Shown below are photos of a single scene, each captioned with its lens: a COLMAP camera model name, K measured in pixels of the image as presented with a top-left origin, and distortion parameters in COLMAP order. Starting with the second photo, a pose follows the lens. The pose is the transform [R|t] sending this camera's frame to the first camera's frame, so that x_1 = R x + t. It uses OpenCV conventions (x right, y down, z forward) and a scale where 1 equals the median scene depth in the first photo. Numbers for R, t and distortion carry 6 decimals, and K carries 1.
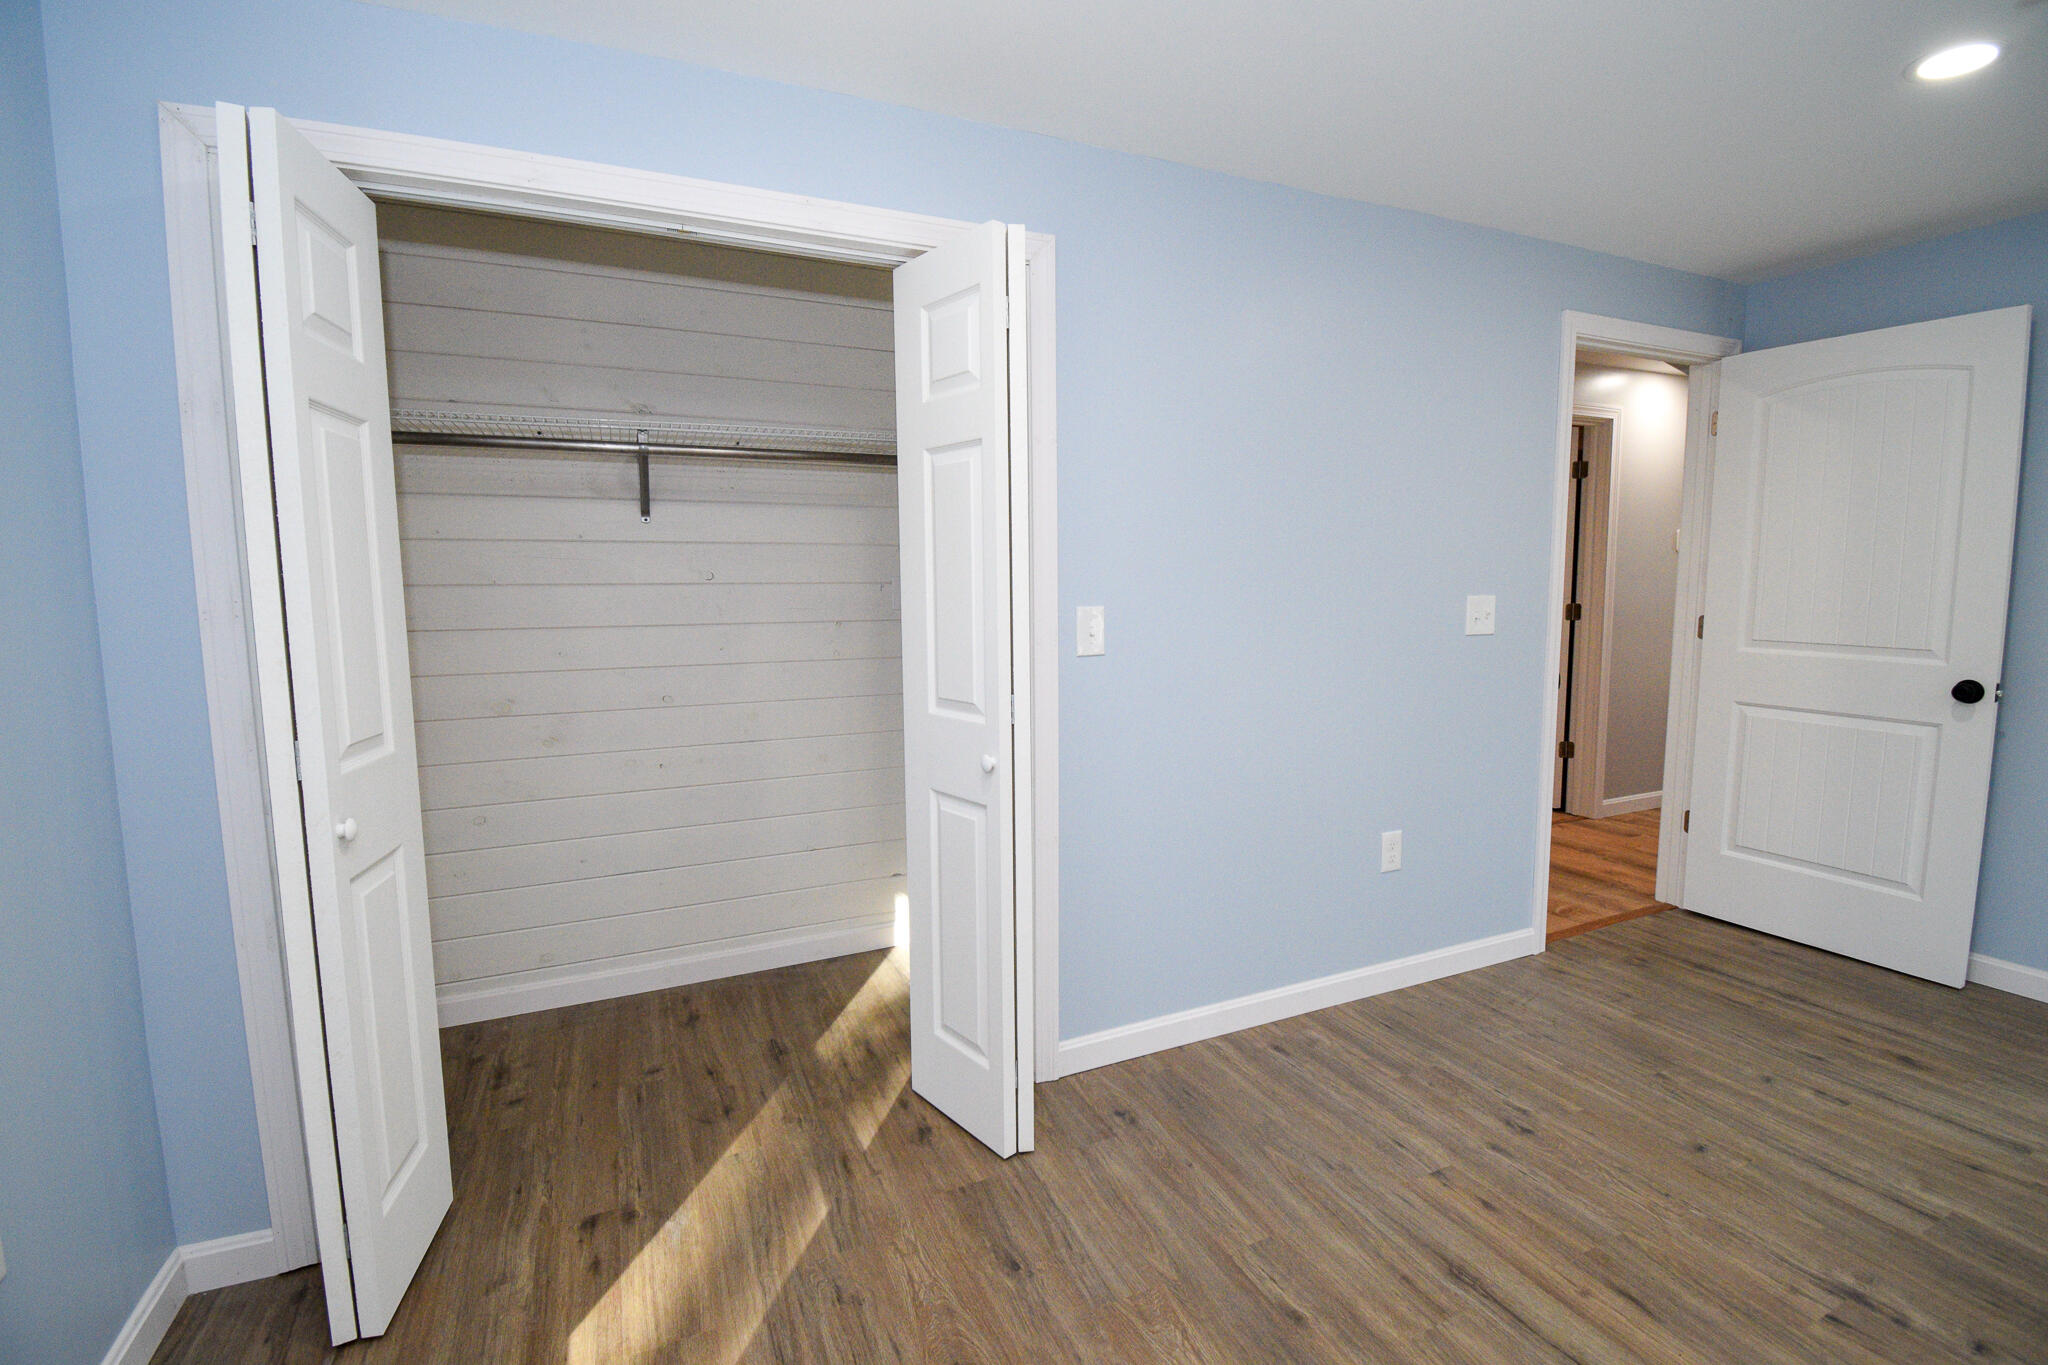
lens RADIAL K [[907.1, 0, 1032.5], [0, 907.1, 673.4], [0, 0, 1]] dist [0.018216, -0.024708]
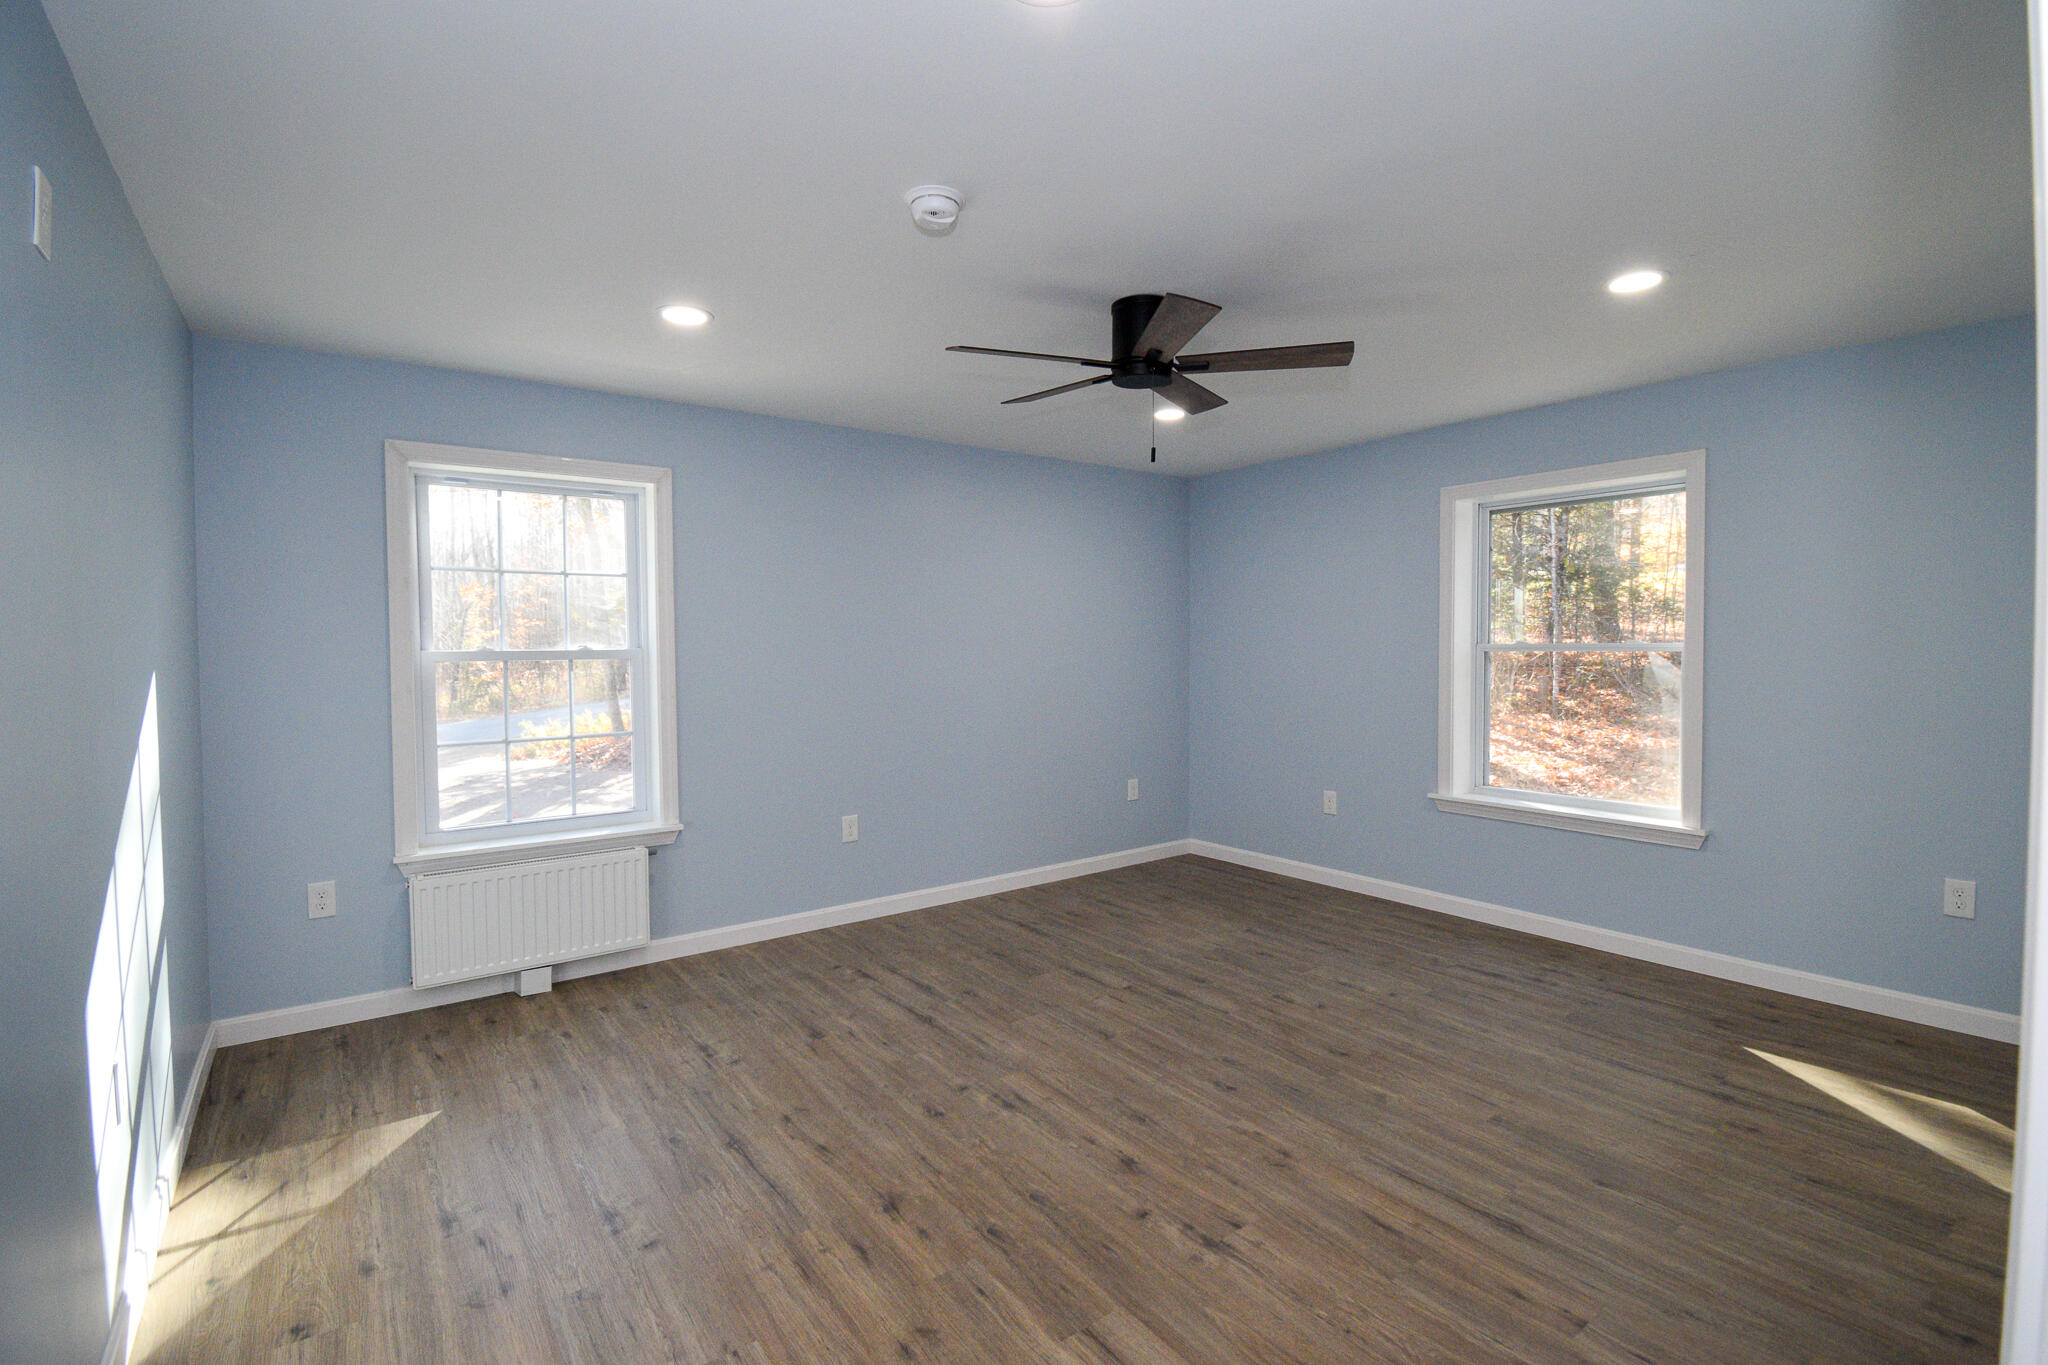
lens RADIAL K [[941.9, 0, 1039.4], [0, 941.9, 670.8], [0, 0, 1]] dist [0.019858, -0.028871]
pose [[-0.972473, 0.027771, -0.231355, 1.021762], [-0.005230, 0.990021, 0.140823, -0.177157], [0.232957, 0.138157, -0.962623, 1.484049]]
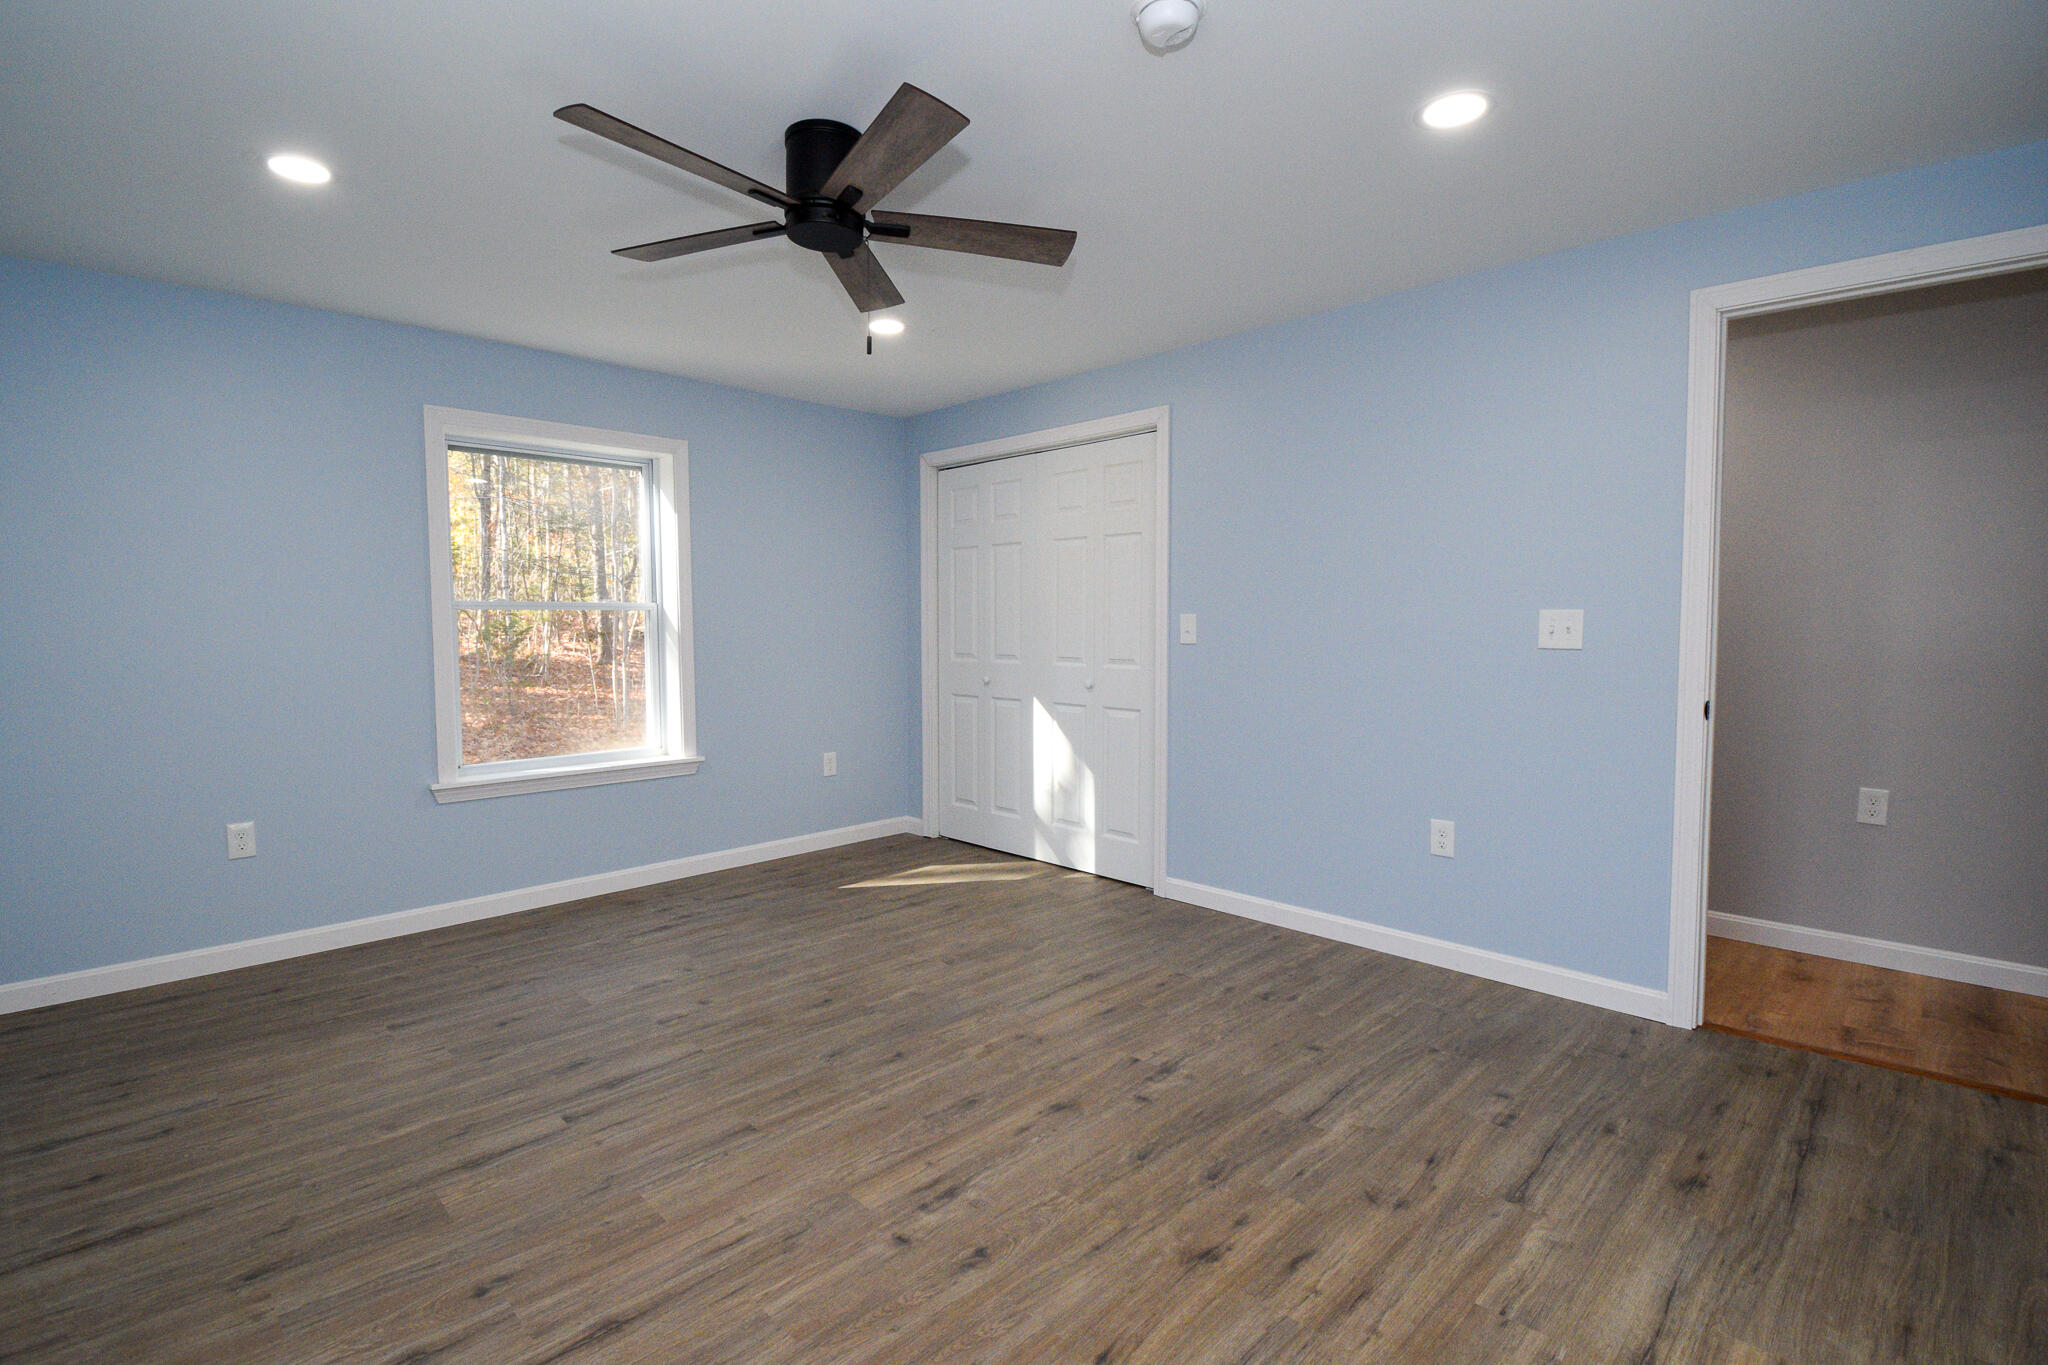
lens RADIAL K [[923.2, 0, 1029.3], [0, 923.2, 674.3], [0, 0, 1]] dist [0.022283, -0.028962]
pose [[0.367162, 0.063914, -0.927959, 1.592481], [-0.103263, 0.994270, 0.027624, 0.021386], [0.924407, 0.085681, 0.371658, 0.117457]]
